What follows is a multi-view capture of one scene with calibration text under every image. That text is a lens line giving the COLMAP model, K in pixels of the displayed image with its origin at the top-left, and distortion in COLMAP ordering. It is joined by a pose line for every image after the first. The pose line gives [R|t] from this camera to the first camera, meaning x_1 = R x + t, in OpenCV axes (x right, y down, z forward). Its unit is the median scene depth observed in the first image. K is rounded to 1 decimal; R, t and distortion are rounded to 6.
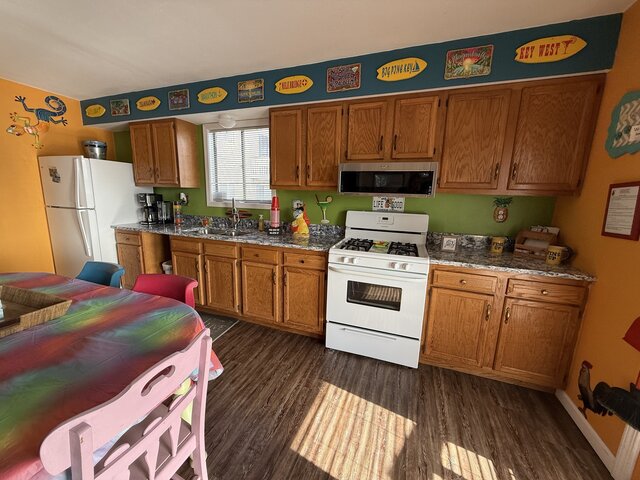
lens RADIAL K [[255.2, 0, 319.1], [0, 255.2, 239.0], [0, 0, 1]] dist [0.001570, 0.000104]
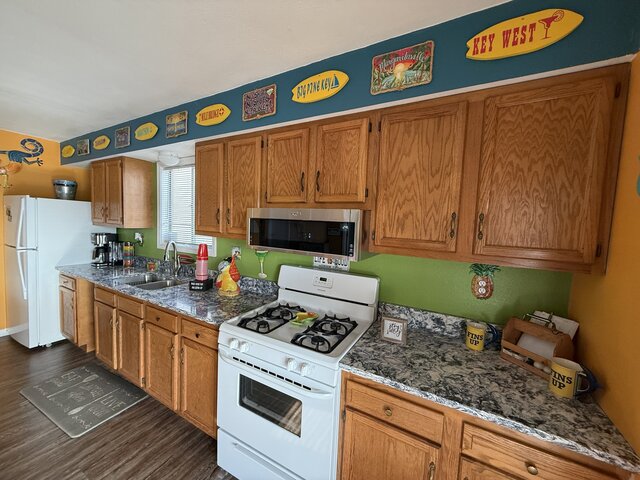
lens RADIAL K [[255.2, 0, 318.1], [0, 255.2, 239.3], [0, 0, 1]] dist [0.001570, 0.000104]
pose [[0.987718, 0.027995, -0.153721, 0.403246], [-0.046423, 0.991971, -0.117636, -0.122235], [0.149193, 0.123327, 0.981087, 0.292880]]
